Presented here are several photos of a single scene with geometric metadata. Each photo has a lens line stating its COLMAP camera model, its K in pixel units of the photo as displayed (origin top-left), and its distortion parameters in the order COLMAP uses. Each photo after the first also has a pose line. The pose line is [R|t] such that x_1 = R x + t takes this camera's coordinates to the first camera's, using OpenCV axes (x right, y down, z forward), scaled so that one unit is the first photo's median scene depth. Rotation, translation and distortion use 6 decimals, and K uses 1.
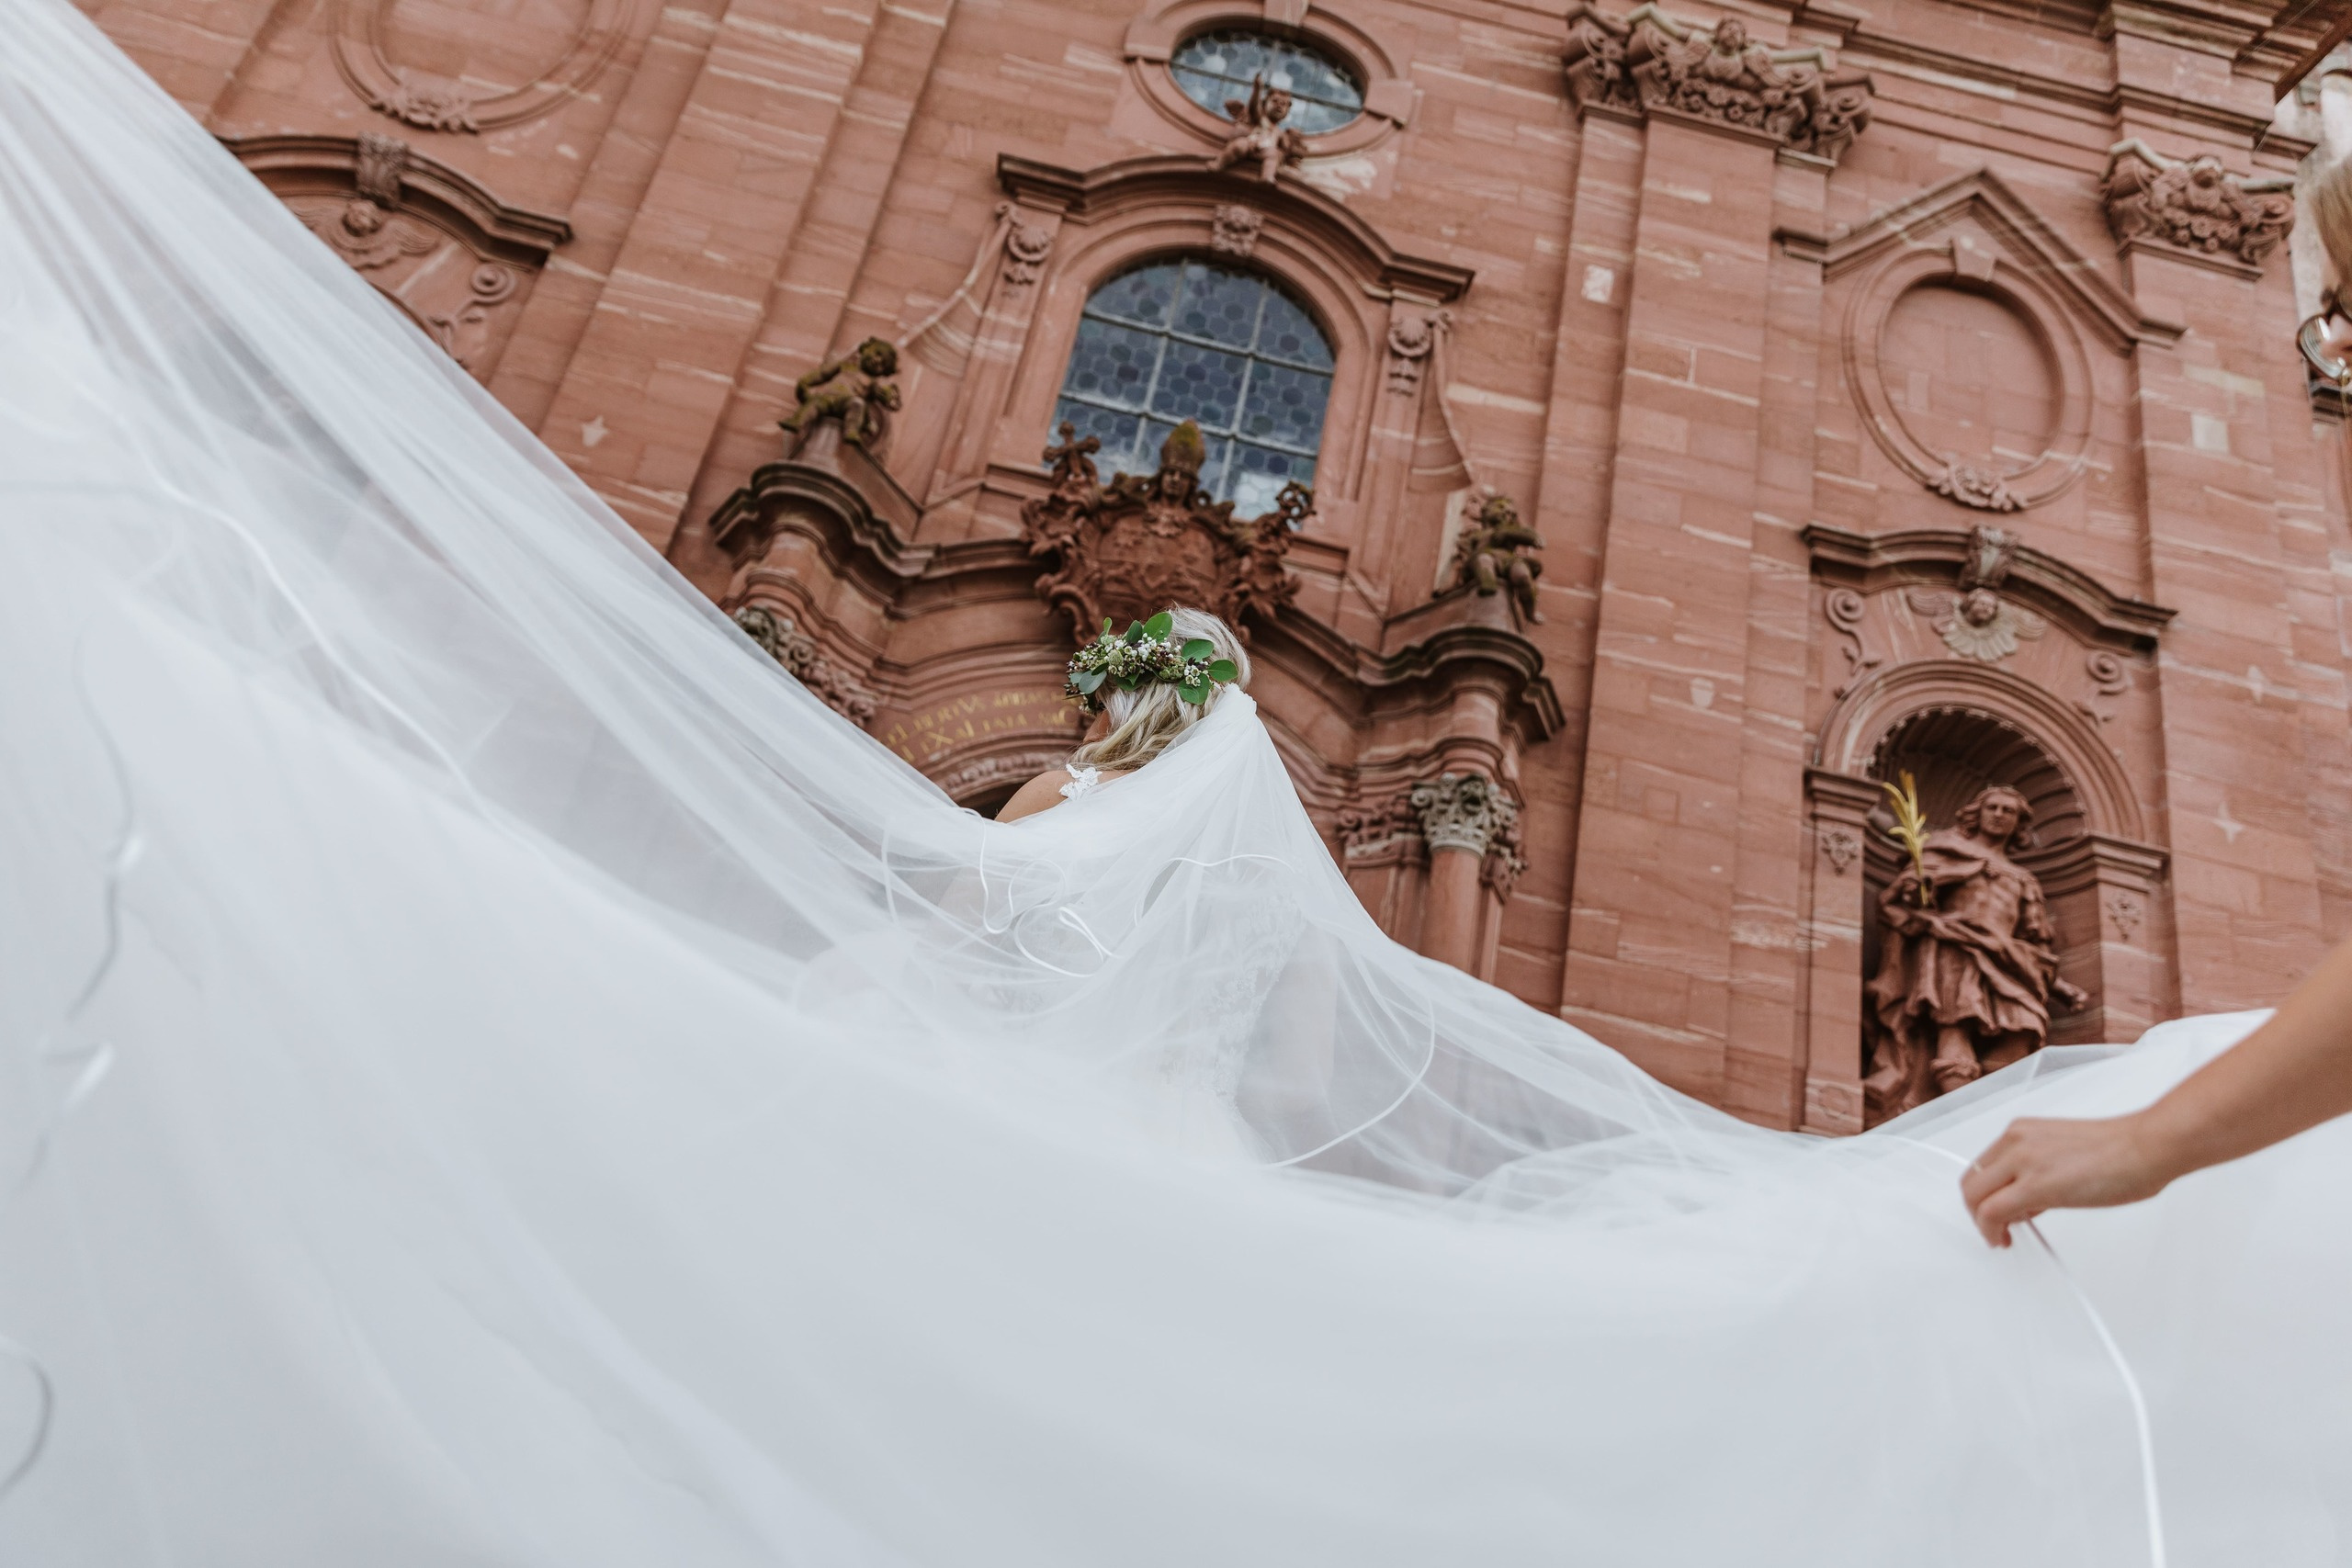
lens RADIAL K [[1550.6, 0, 1176.0], [0, 1550.6, 784.0], [0, 0, 1]] dist [0.030746, 0.000214]
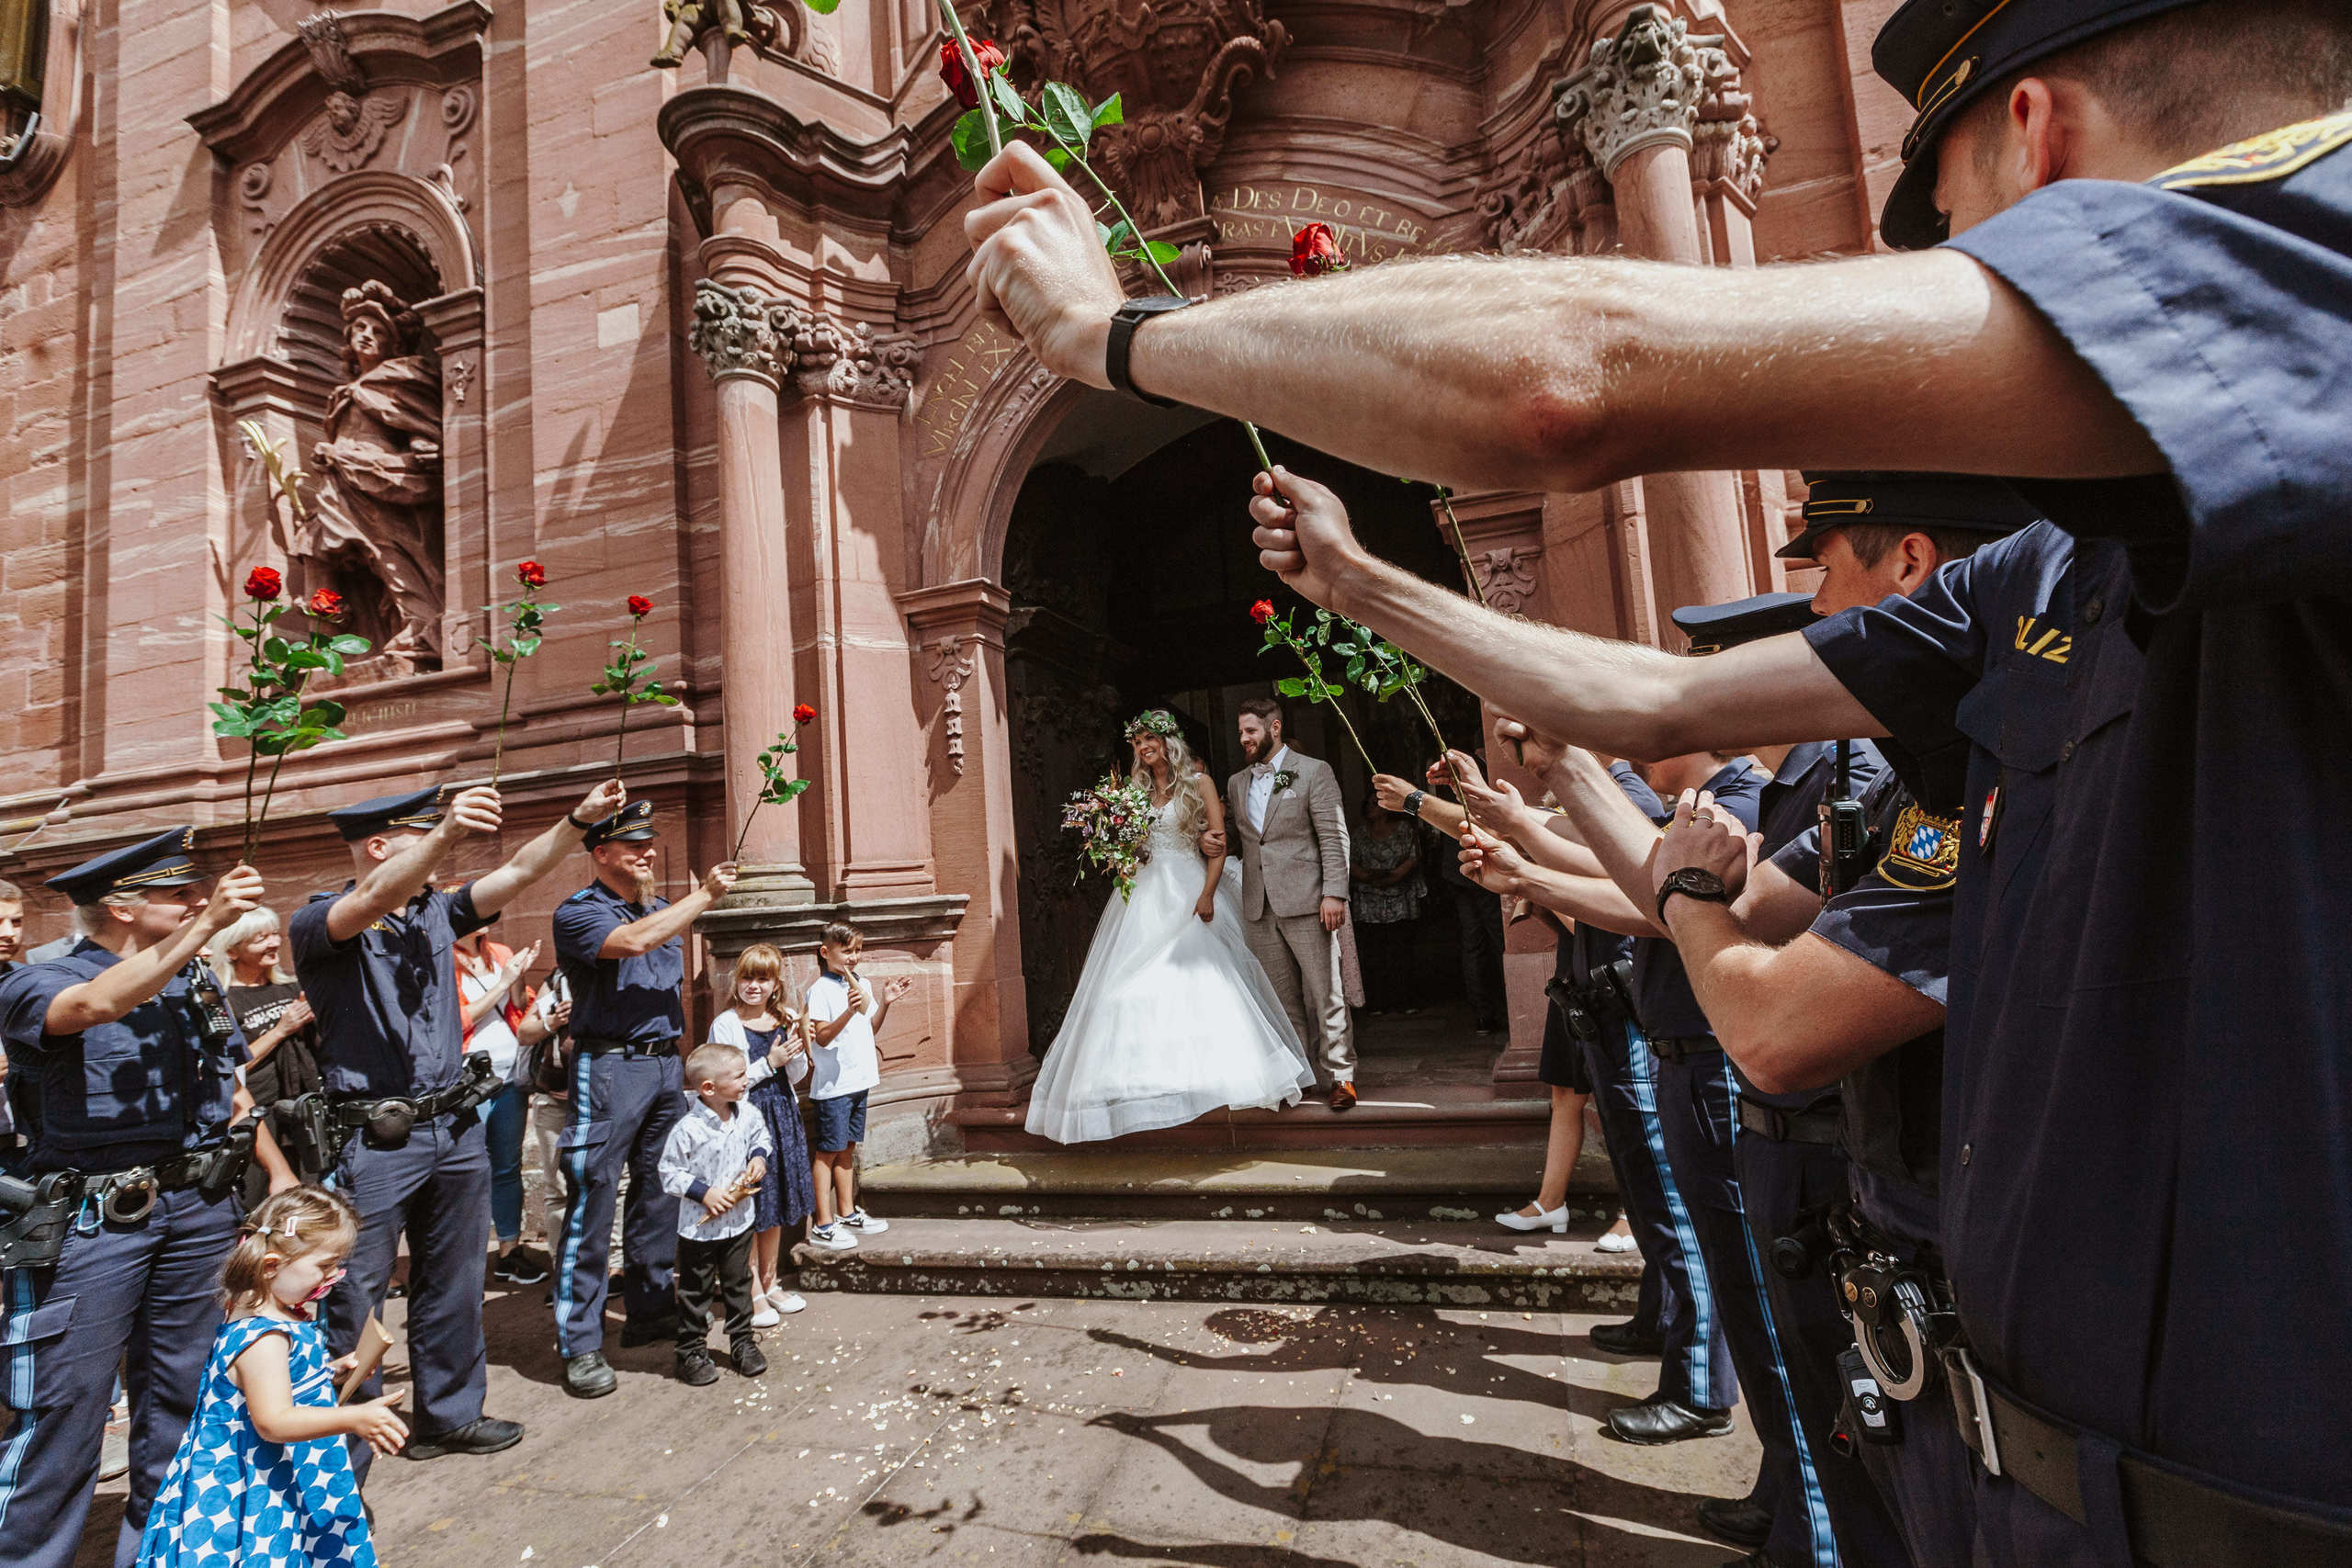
lens RADIAL K [[1094.2, 0, 1176.0], [0, 1094.2, 784.0], [0, 0, 1]] dist [-0.000396, -0.000462]
pose [[0.871936, -0.298353, -0.388219, 0.103449], [0.398068, 0.893629, 0.207288, 0.103177], [0.285079, -0.335279, 0.897952, 0.417761]]
